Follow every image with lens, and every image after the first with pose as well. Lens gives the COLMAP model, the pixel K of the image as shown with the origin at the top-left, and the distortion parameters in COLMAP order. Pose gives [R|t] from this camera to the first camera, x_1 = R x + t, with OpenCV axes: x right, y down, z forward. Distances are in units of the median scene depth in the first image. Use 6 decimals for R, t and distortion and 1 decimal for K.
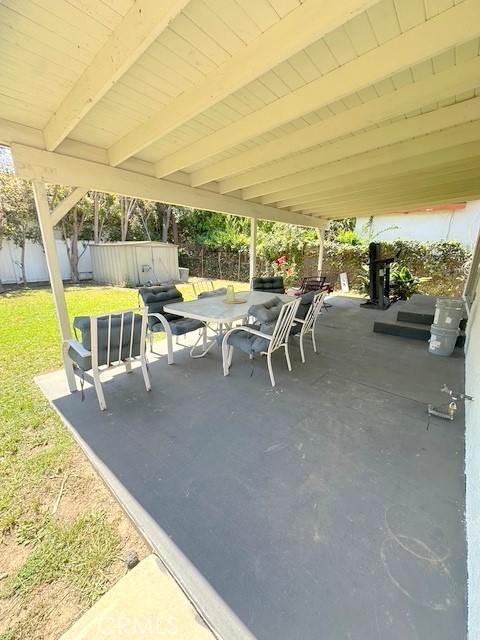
lens RADIAL K [[257.5, 0, 239.8], [0, 257.5, 320.7], [0, 0, 1]] dist [-0.002718, -0.000025]
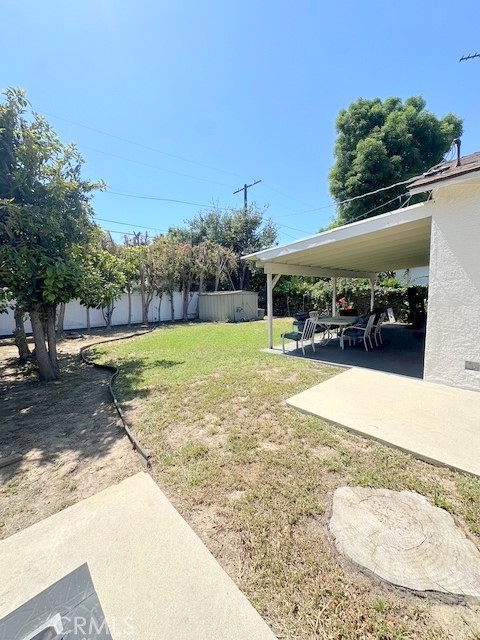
lens RADIAL K [[257.5, 0, 240.9], [0, 257.5, 320.6], [0, 0, 1]] dist [-0.002718, -0.000025]
pose [[0.990276, -0.022967, -0.137208, -0.174249], [0.000236, 0.986555, -0.163432, 0.092088], [0.139117, 0.161810, 0.976967, -0.387987]]
